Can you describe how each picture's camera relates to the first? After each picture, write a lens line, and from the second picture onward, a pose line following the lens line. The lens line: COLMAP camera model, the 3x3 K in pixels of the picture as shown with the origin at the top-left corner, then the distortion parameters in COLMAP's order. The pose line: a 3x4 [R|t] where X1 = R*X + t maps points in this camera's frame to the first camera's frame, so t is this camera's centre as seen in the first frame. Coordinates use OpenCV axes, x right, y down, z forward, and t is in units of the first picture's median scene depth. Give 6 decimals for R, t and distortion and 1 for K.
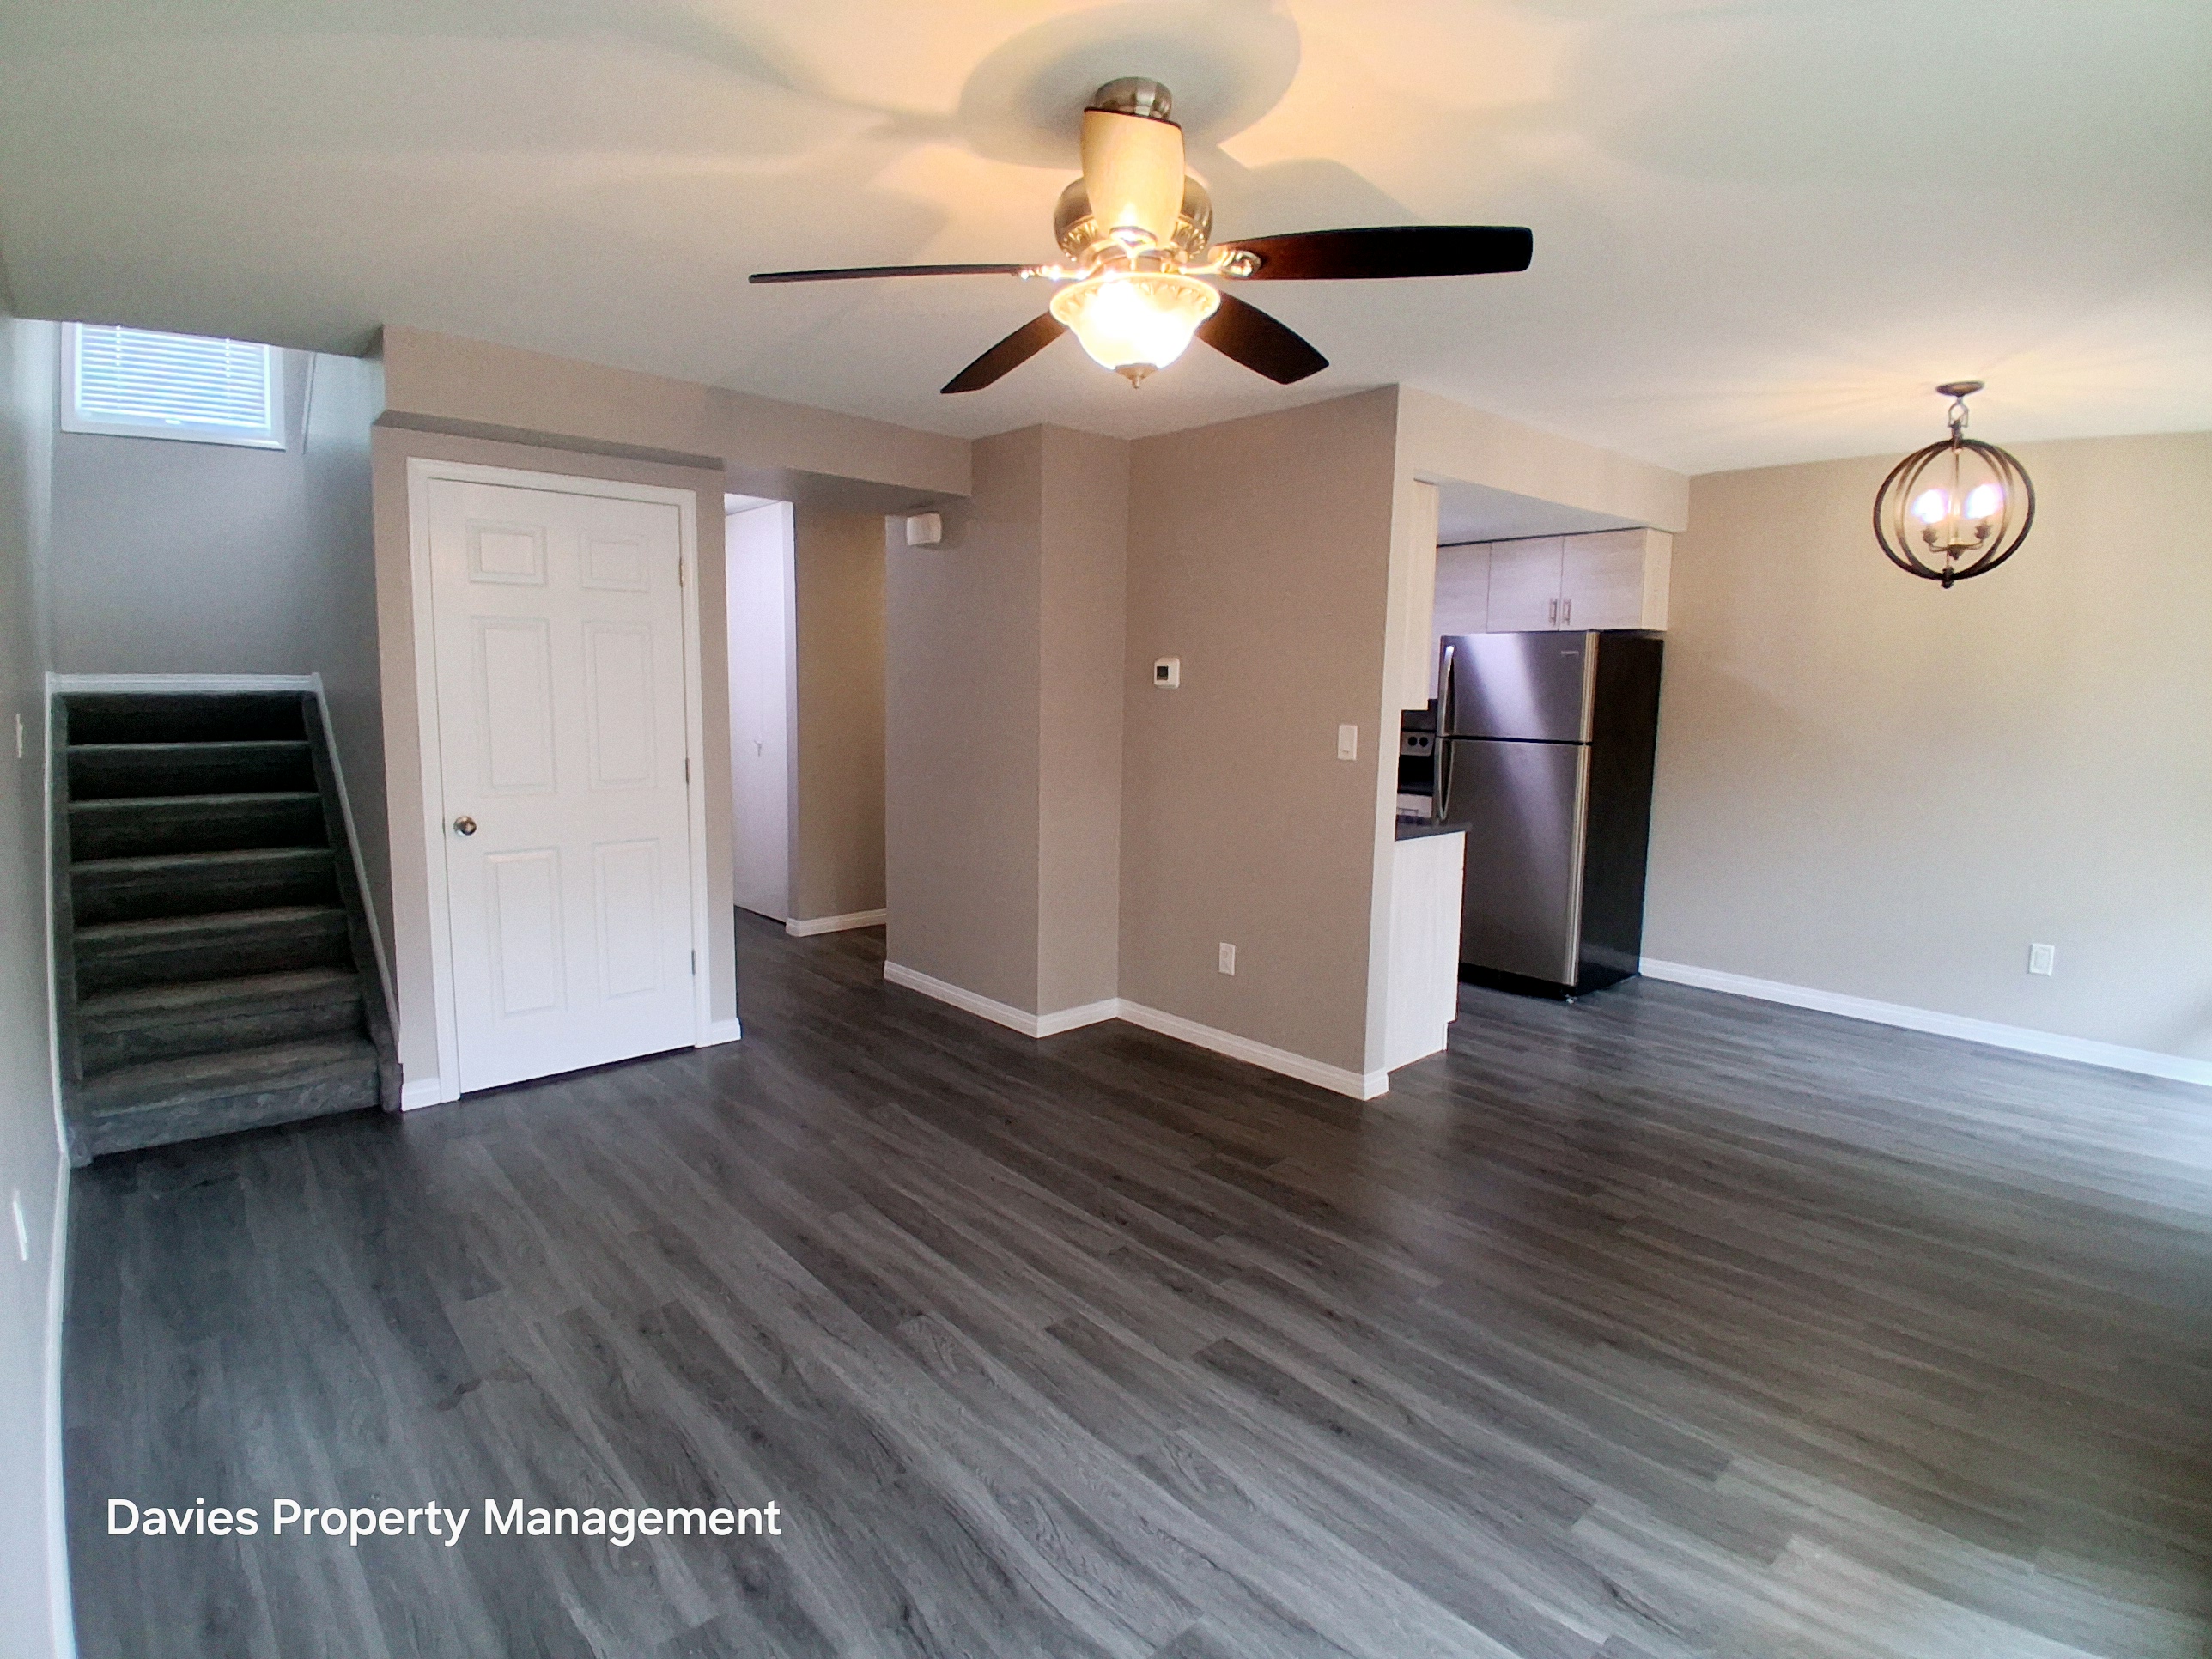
lens RADIAL K [[1127.0, 0, 1108.1], [0, 1127.0, 800.6], [0, 0, 1]] dist [-0.039605, -0.000126]
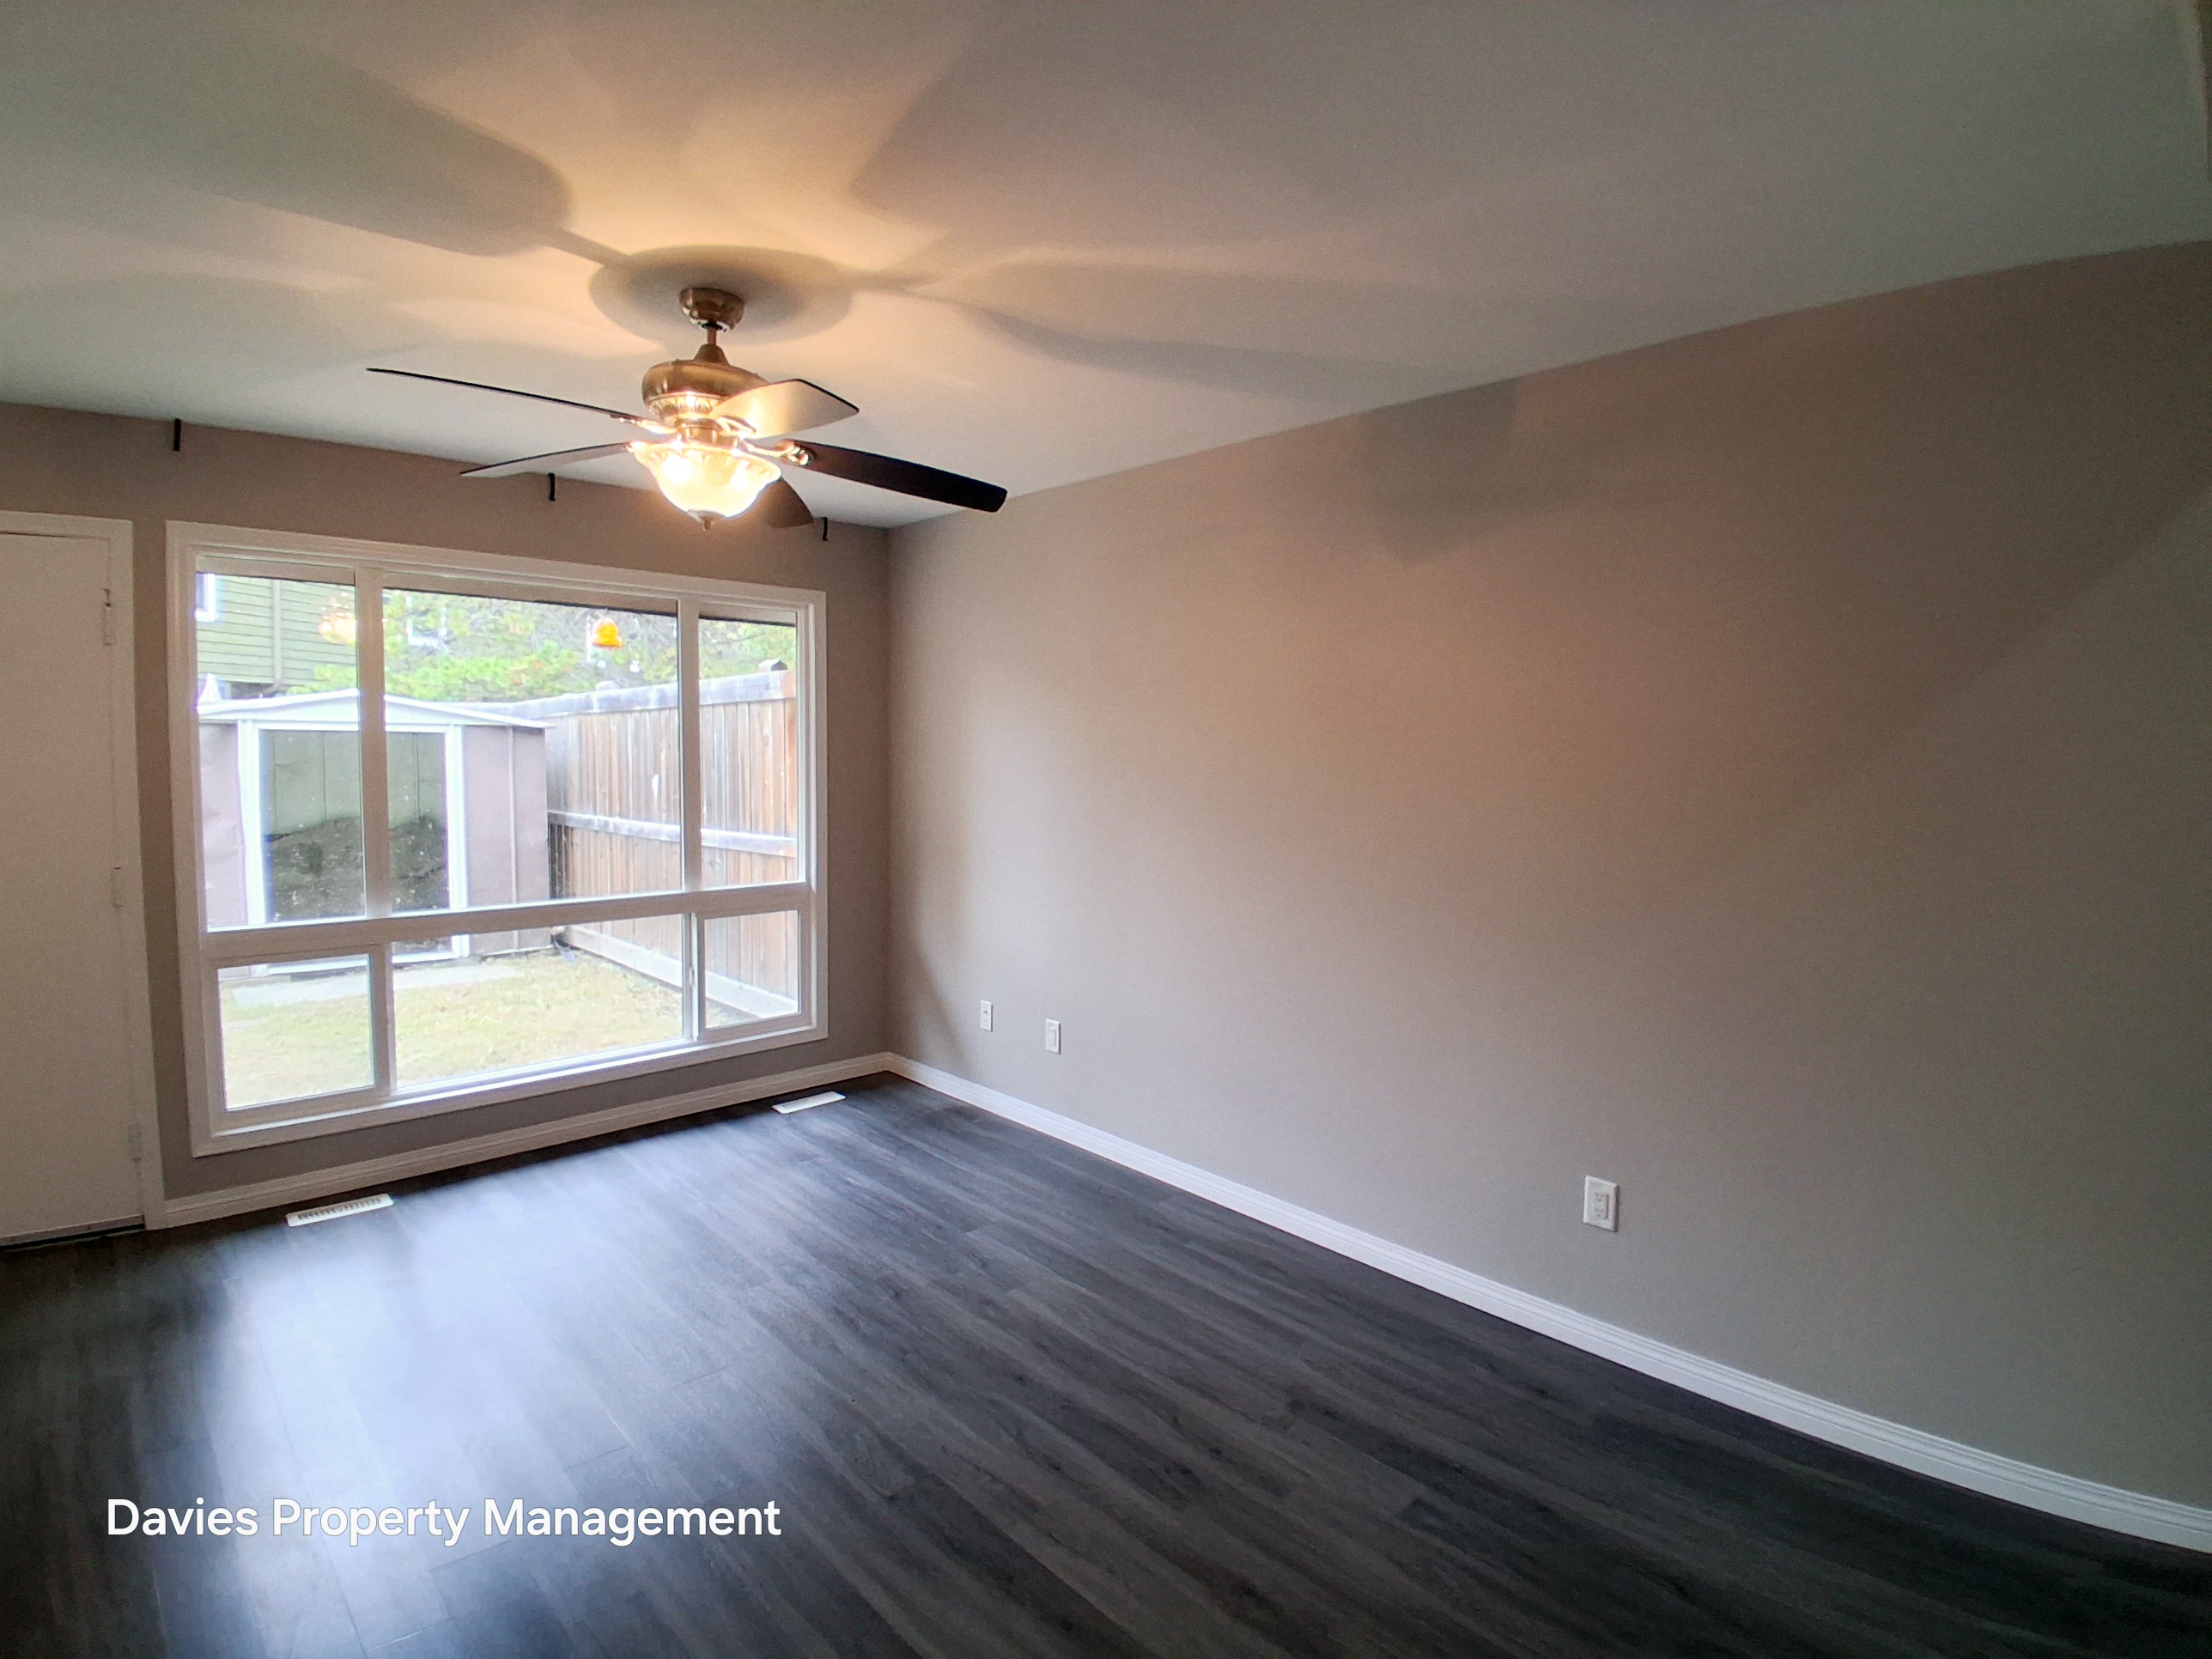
lens RADIAL K [[1127.0, 0, 1108.1], [0, 1127.0, 800.6], [0, 0, 1]] dist [-0.039605, -0.000126]
pose [[-0.998694, -0.027115, -0.043294, -0.319879], [-0.034630, 0.982395, 0.183578, -0.270386], [0.037554, 0.184838, -0.982051, 1.958892]]
